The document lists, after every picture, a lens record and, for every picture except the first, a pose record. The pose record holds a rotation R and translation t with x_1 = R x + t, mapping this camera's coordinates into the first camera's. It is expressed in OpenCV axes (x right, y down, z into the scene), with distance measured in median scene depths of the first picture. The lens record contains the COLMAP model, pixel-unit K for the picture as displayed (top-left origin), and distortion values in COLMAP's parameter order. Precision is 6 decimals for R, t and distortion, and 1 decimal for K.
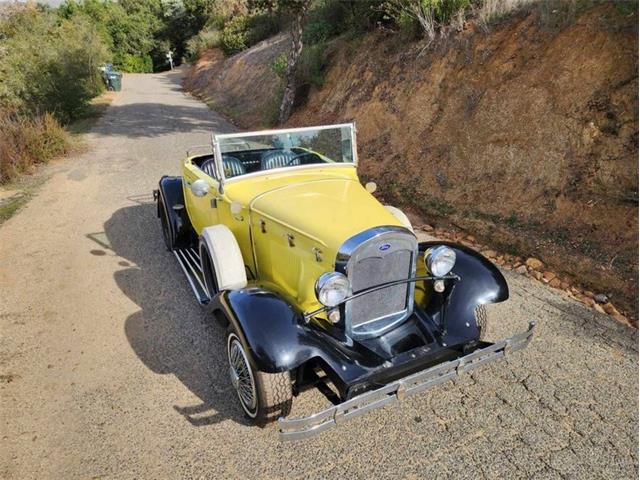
lens RADIAL K [[429.4, 0, 310.9], [0, 429.4, 233.5], [0, 0, 1]] dist [0.076437, -0.068713]
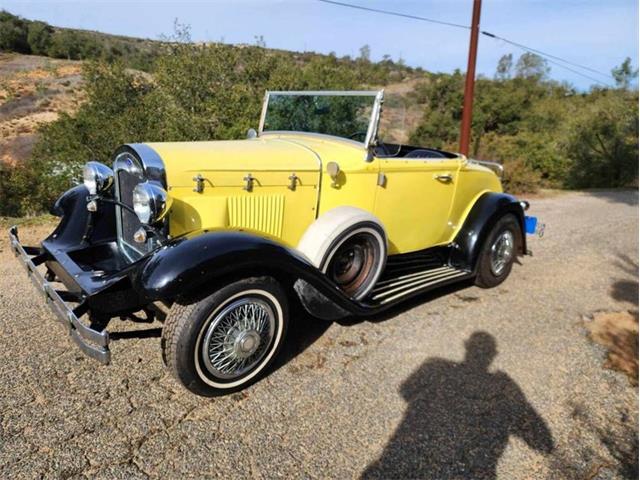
lens RADIAL K [[430.7, 0, 314.7], [0, 430.7, 237.3], [0, 0, 1]] dist [0.059785, -0.054414]
pose [[0.252586, 0.276972, -0.927085, 0.426311], [-0.436579, 0.887698, 0.146258, -0.049496], [0.863481, 0.367803, 0.345140, 0.384519]]
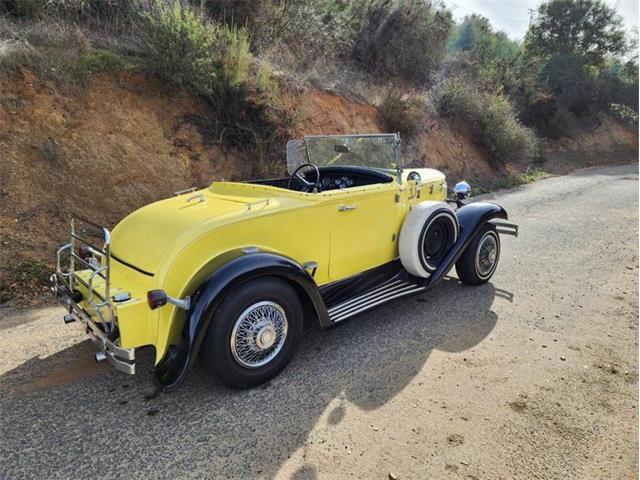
lens RADIAL K [[424.8, 0, 314.1], [0, 424.8, 232.3], [0, 0, 1]] dist [0.083686, -0.070865]
pose [[-0.249110, -0.194365, 0.948771, -0.573257], [0.394820, 0.874169, 0.282746, -0.181364], [-0.884342, 0.445028, -0.141025, 0.659653]]
